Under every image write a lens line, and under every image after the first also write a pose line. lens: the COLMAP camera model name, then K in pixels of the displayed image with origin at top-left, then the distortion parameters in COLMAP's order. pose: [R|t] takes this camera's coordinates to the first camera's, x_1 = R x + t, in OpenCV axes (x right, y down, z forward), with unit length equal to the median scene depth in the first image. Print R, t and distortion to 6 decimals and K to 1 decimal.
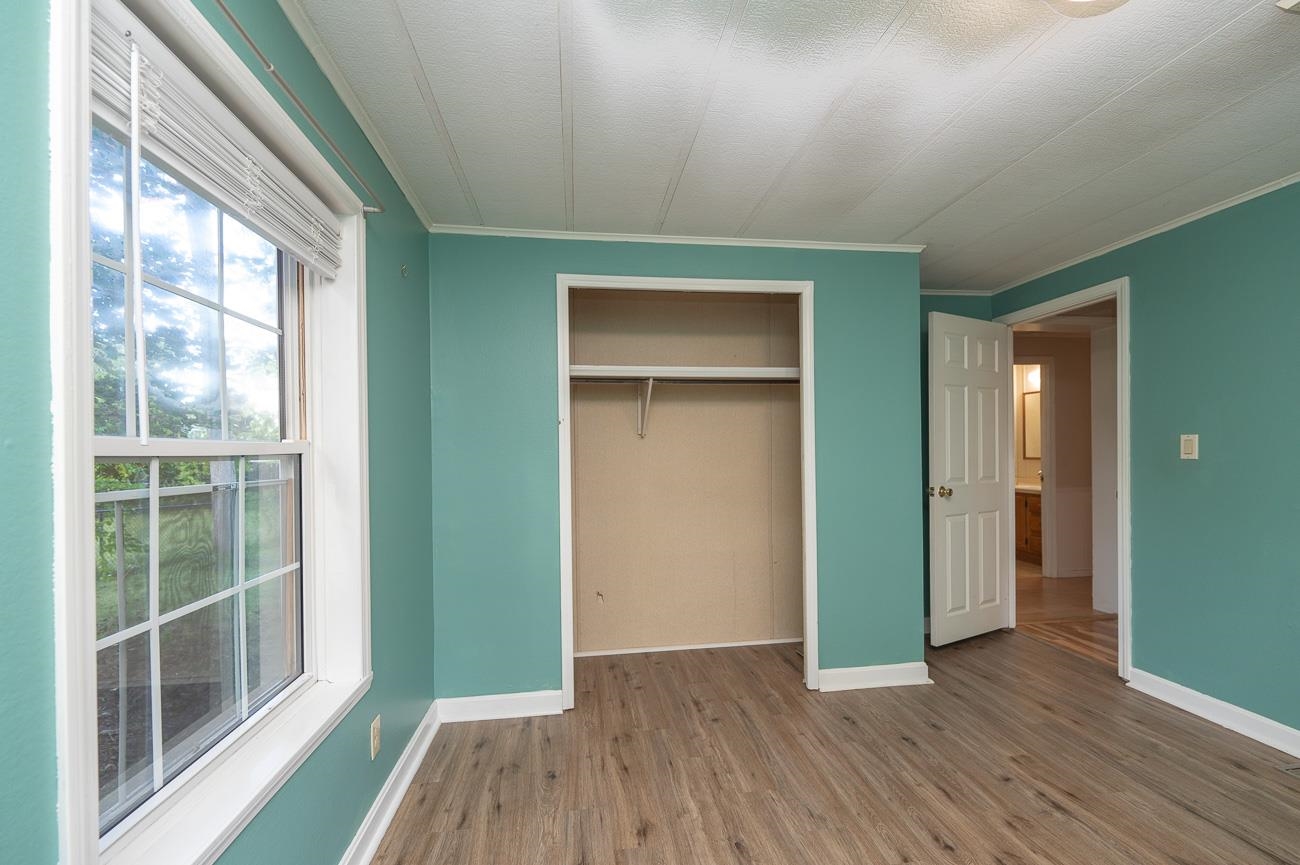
lens RADIAL K [[533.1, 0, 662.2], [0, 533.1, 441.7], [0, 0, 1]] dist [0.002950, -0.000447]
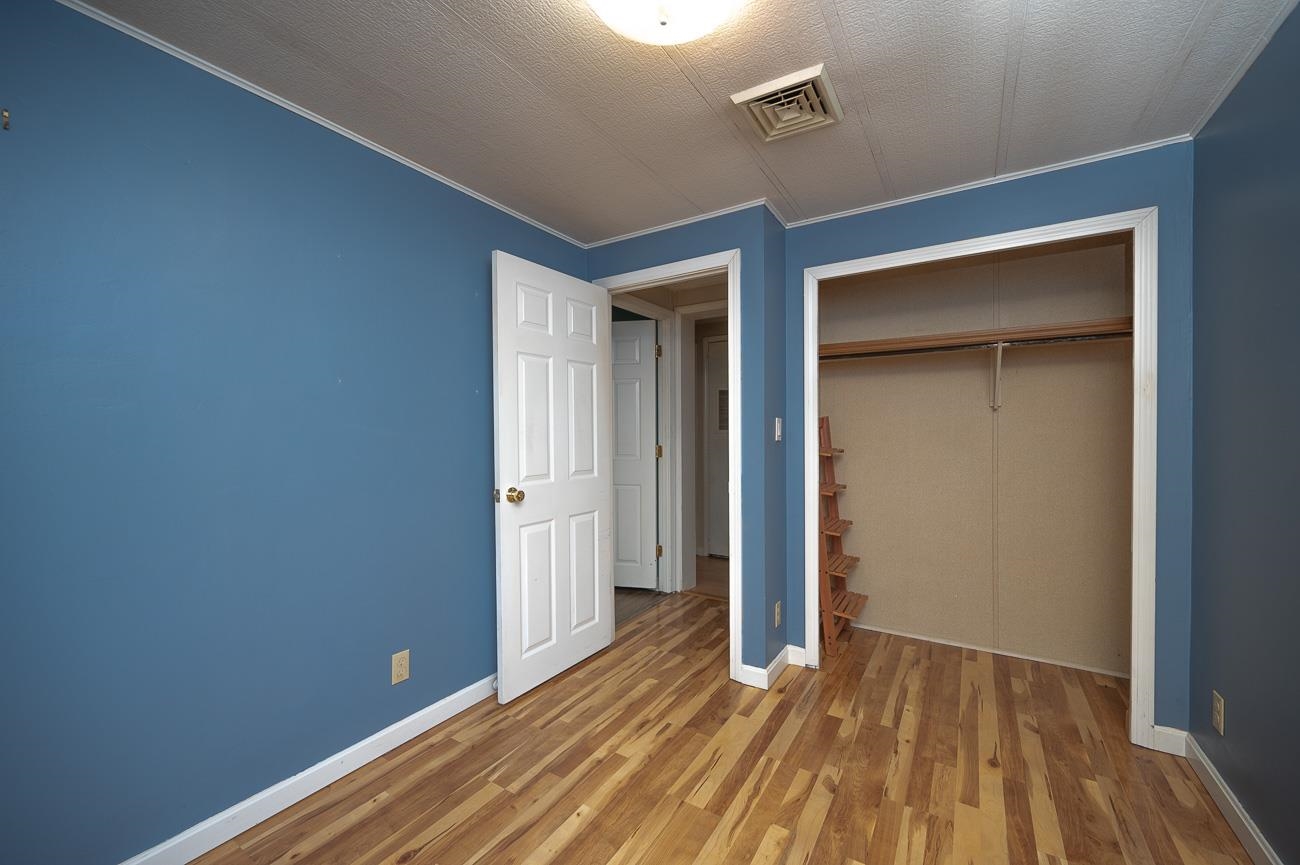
lens RADIAL K [[533.1, 0, 650.3], [0, 533.1, 436.2], [0, 0, 1]] dist [0.002950, -0.000447]
pose [[0.911174, -0.003782, 0.412004, 0.386190], [-0.004142, 0.999823, 0.018338, -0.003926], [-0.412000, -0.018416, 0.910998, 0.232488]]
